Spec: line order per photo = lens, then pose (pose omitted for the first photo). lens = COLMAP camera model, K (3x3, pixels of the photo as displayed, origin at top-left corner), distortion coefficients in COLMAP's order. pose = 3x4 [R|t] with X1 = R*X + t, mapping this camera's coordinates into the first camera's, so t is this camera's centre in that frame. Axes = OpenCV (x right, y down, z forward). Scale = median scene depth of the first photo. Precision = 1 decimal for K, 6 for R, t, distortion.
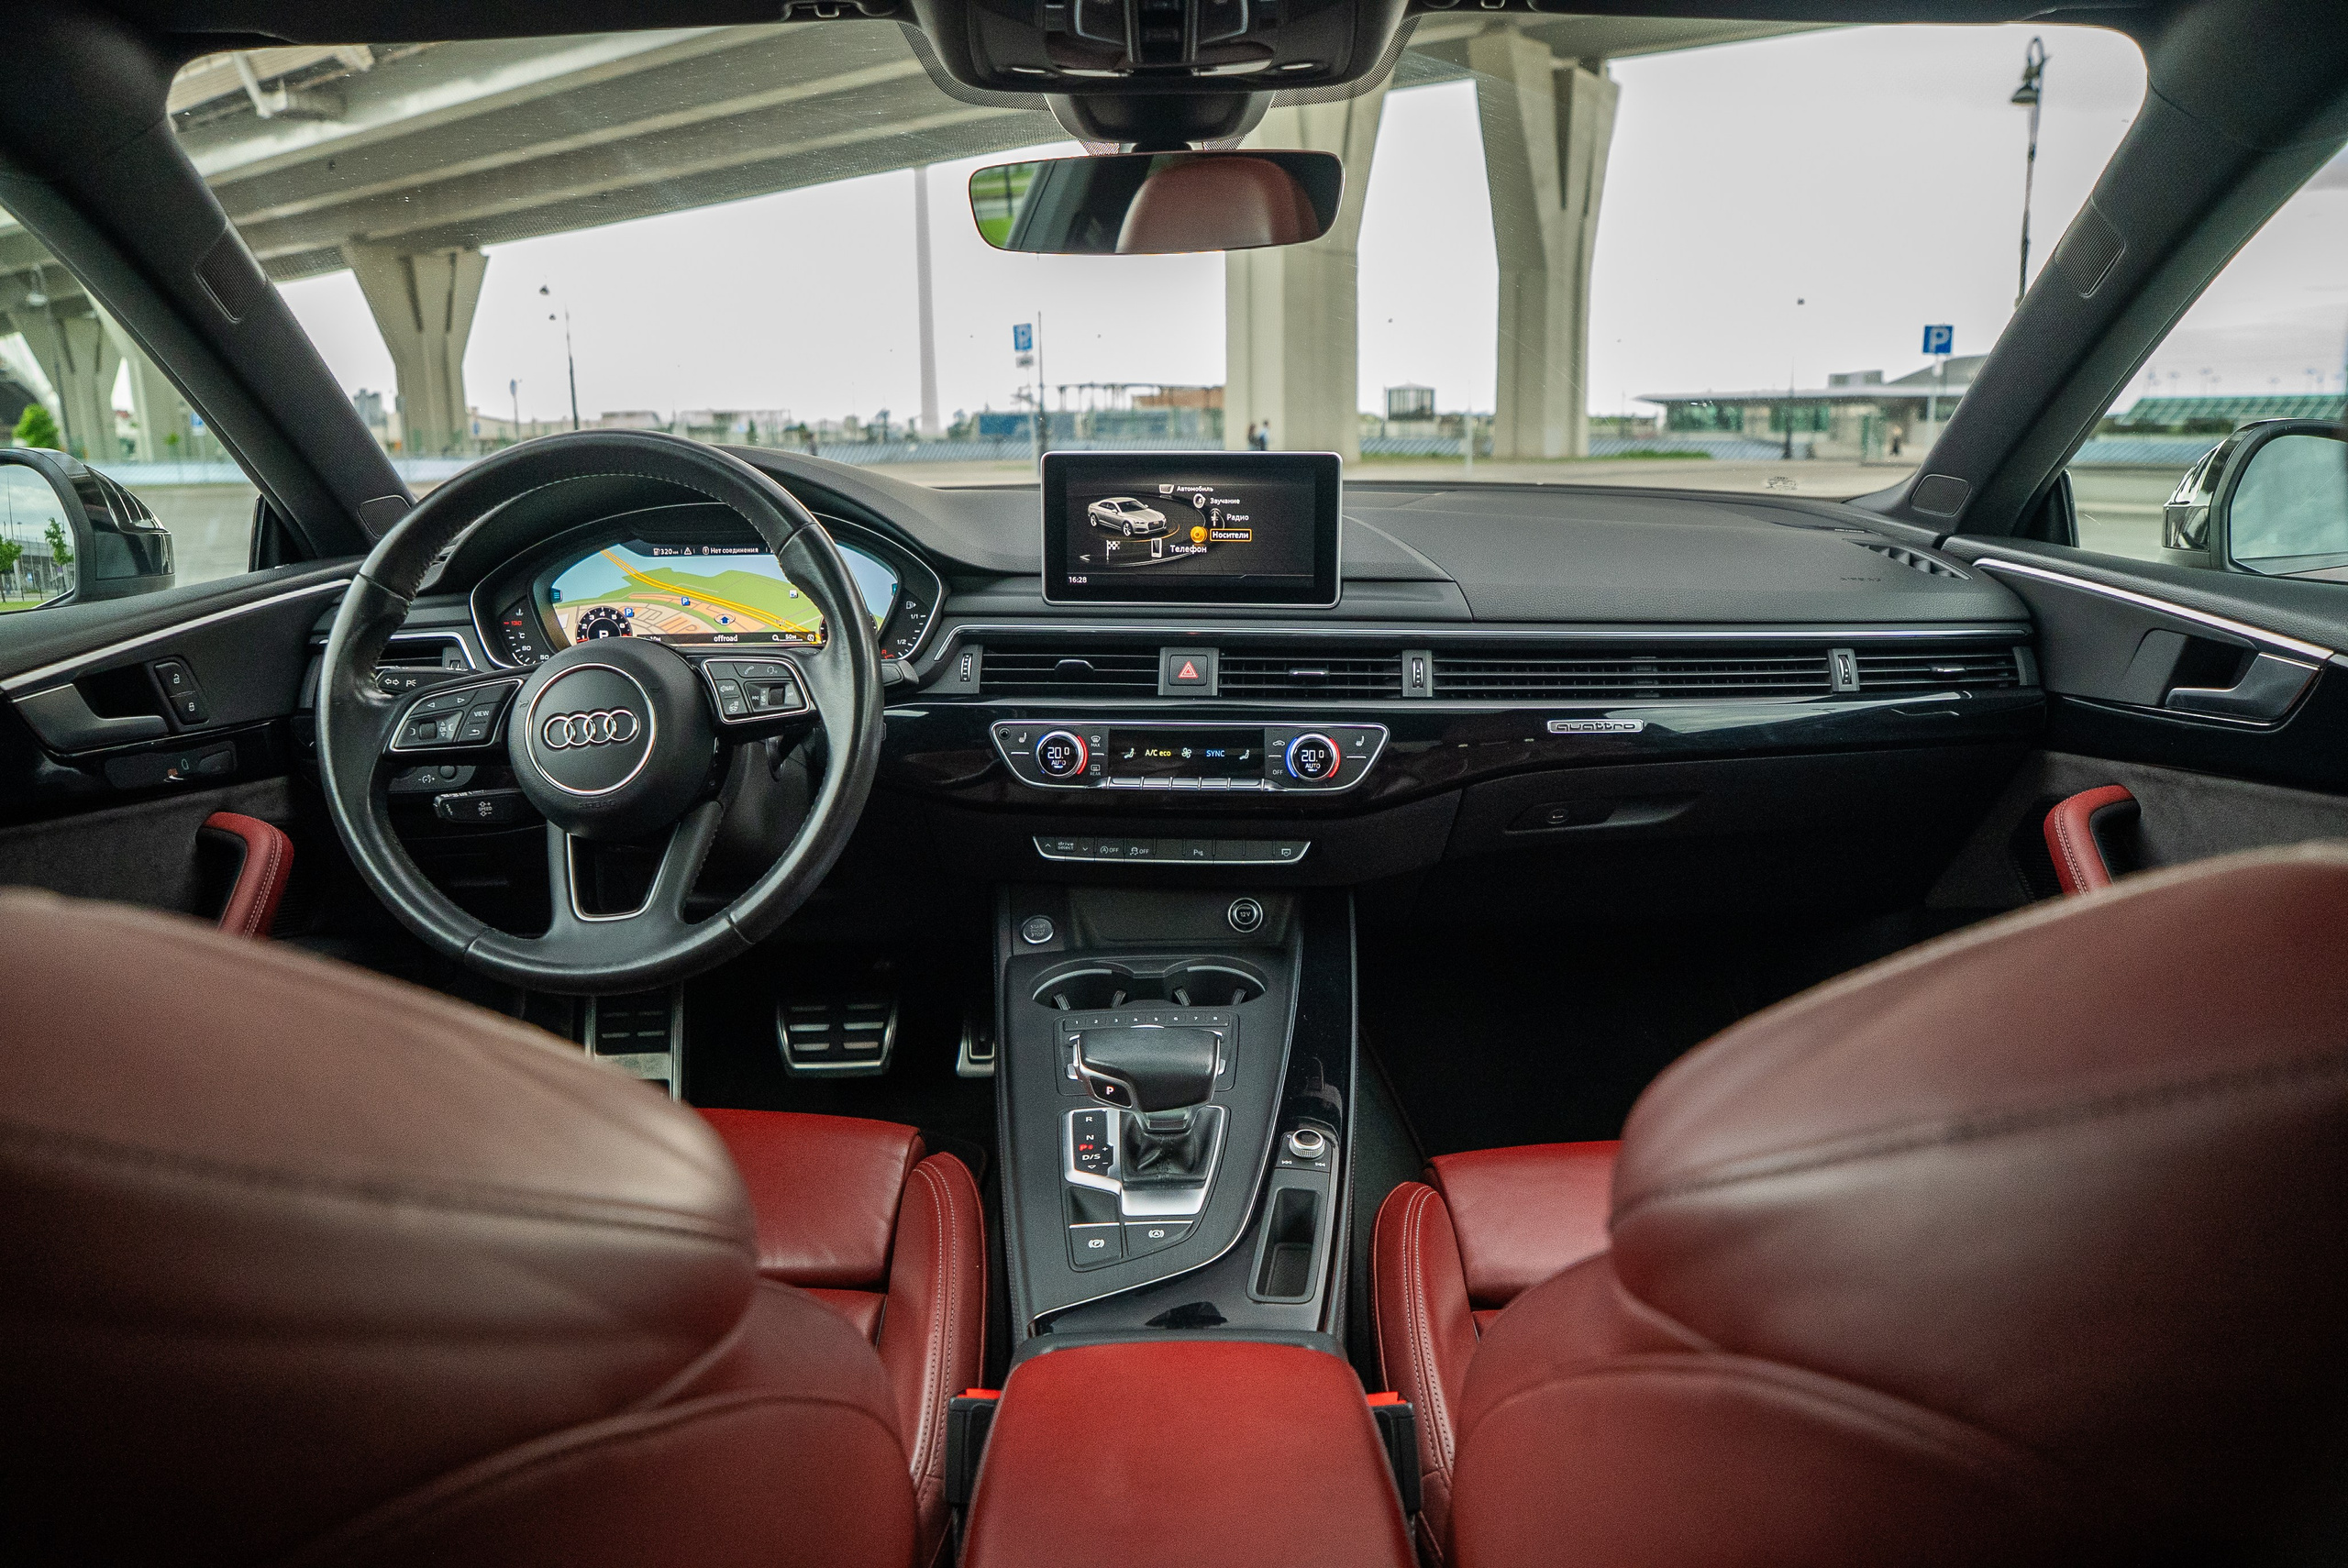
lens RADIAL K [[1549.3, 0, 1174.0], [0, 1549.3, 784.0], [0, 0, 1]] dist [-0.104378, 0.001375]
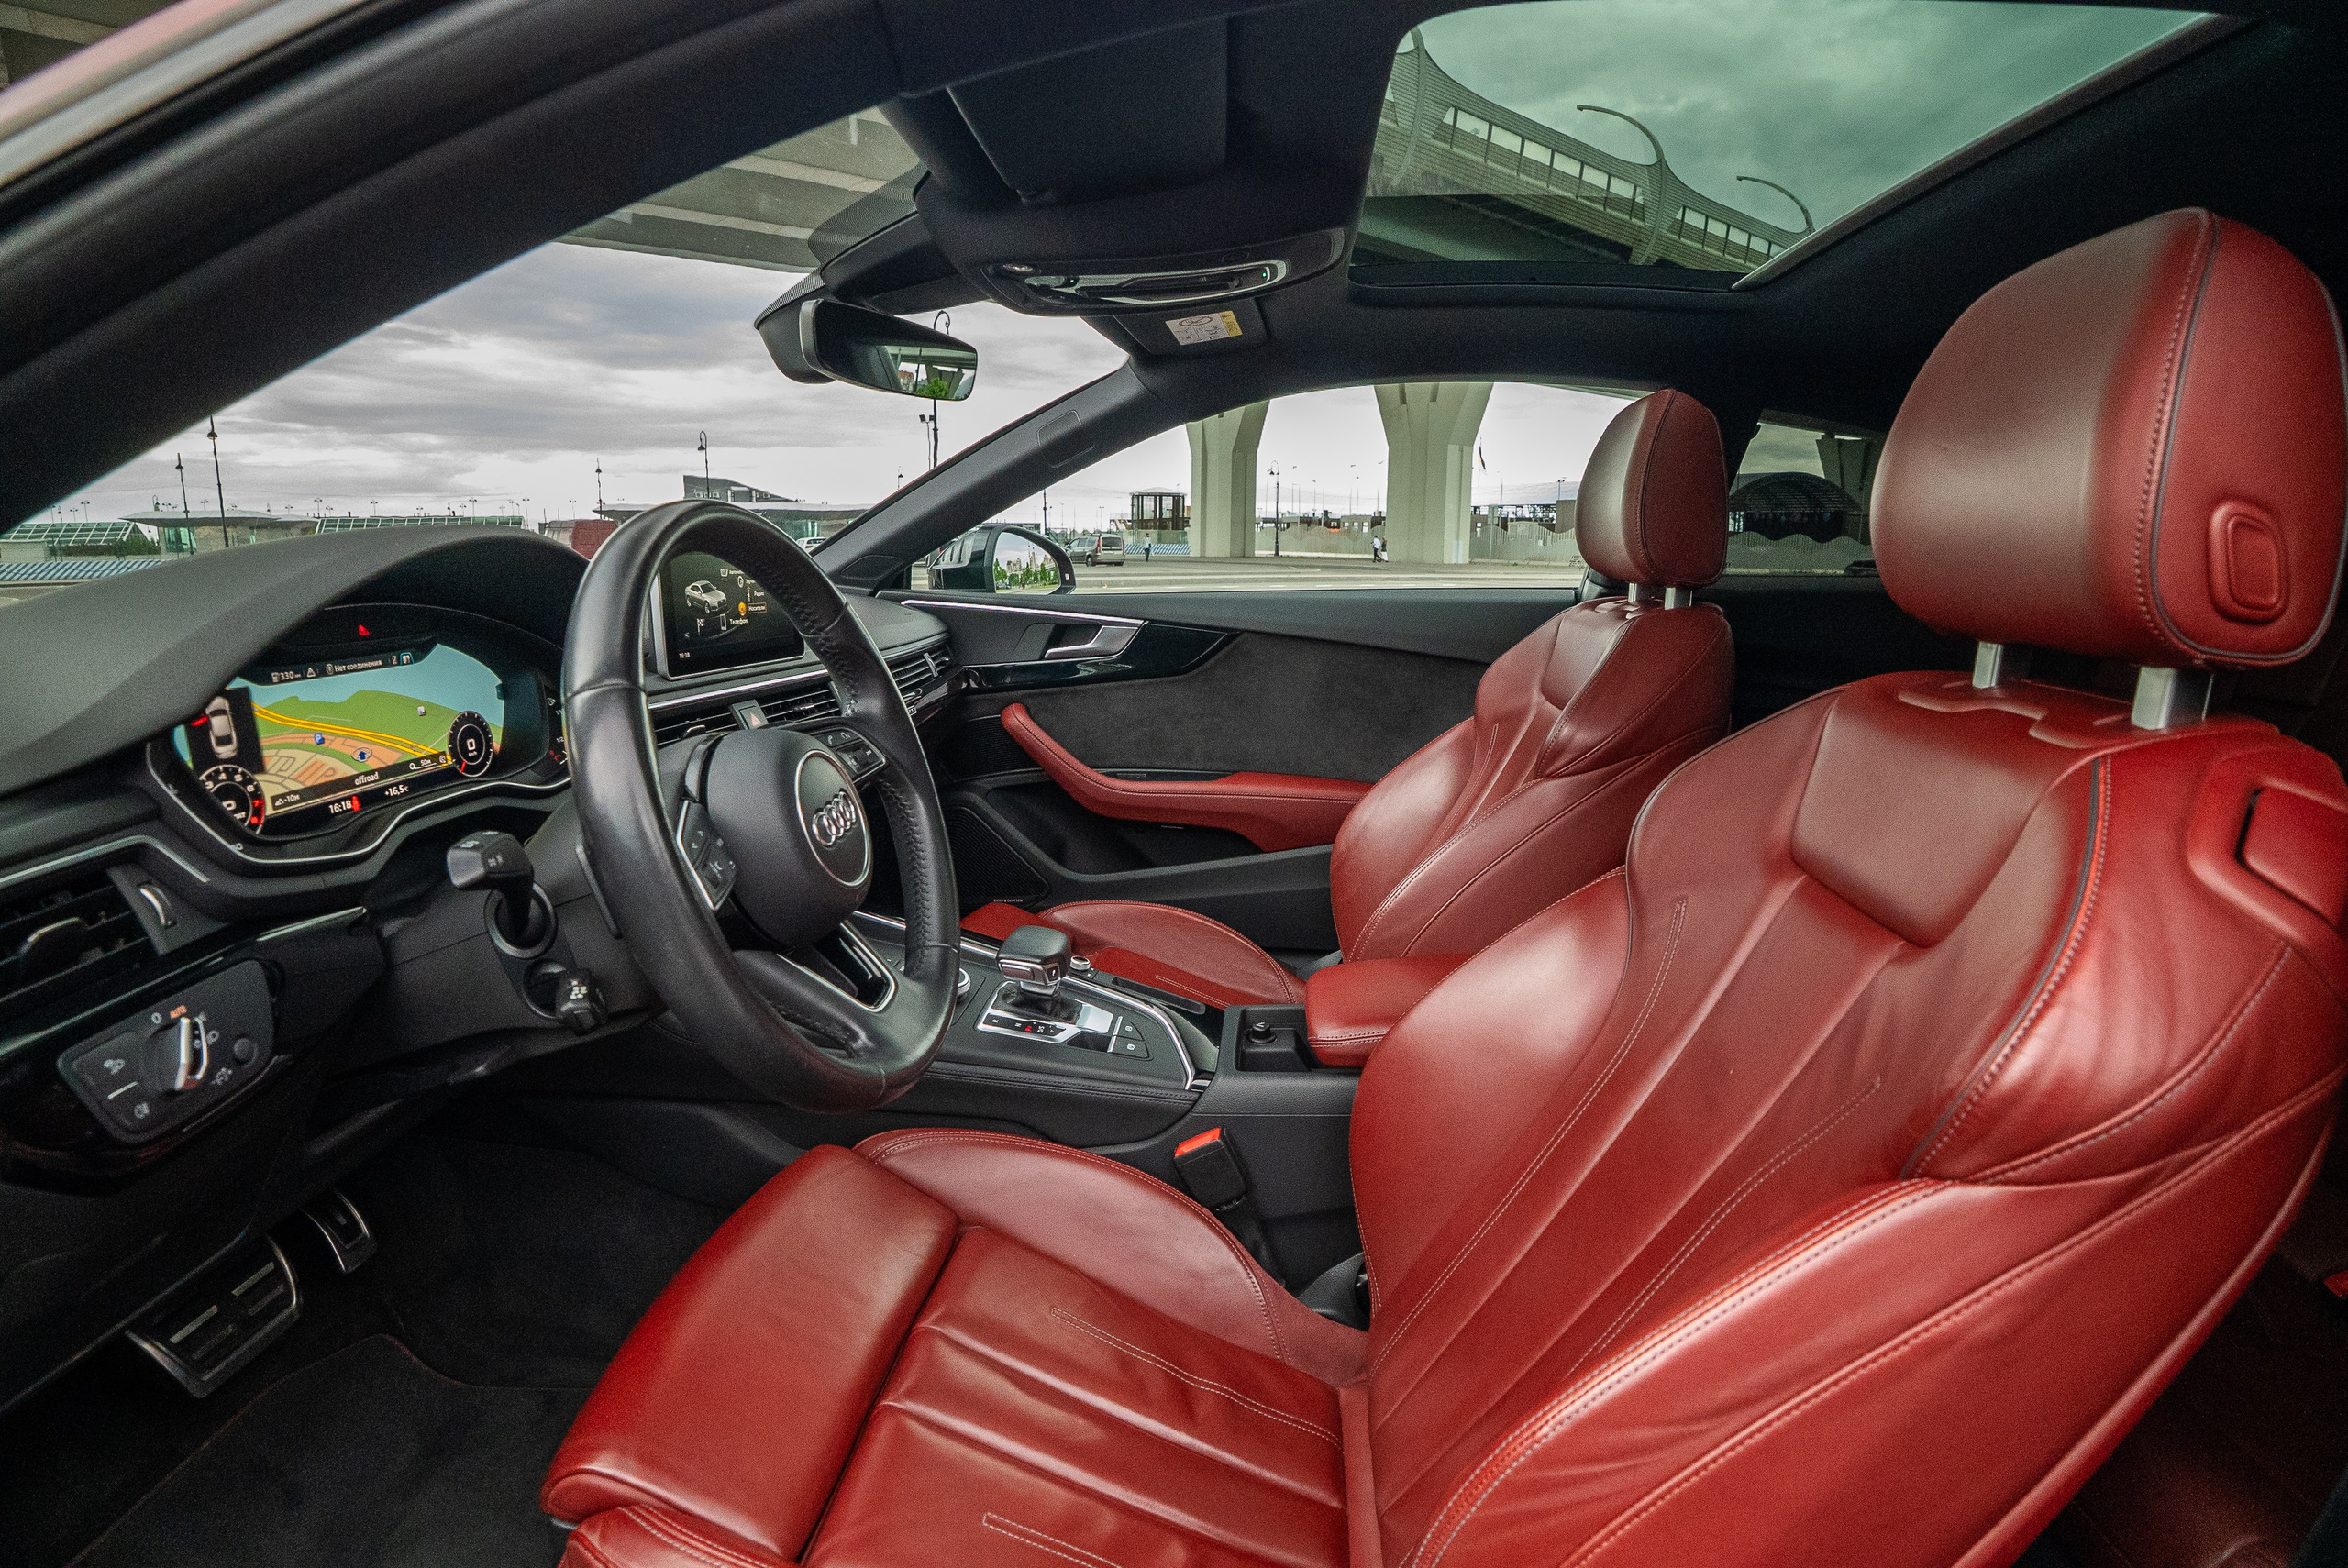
lens RADIAL K [[1147.7, 0, 1174.0], [0, 1147.7, 784.0], [0, 0, 1]] dist [-0.129695, 0.037273]
pose [[0.115762, -0.194265, 0.974095, -0.835856], [0.215203, 0.962299, 0.166338, -0.101633], [-0.969684, 0.190372, 0.153204, 0.553245]]
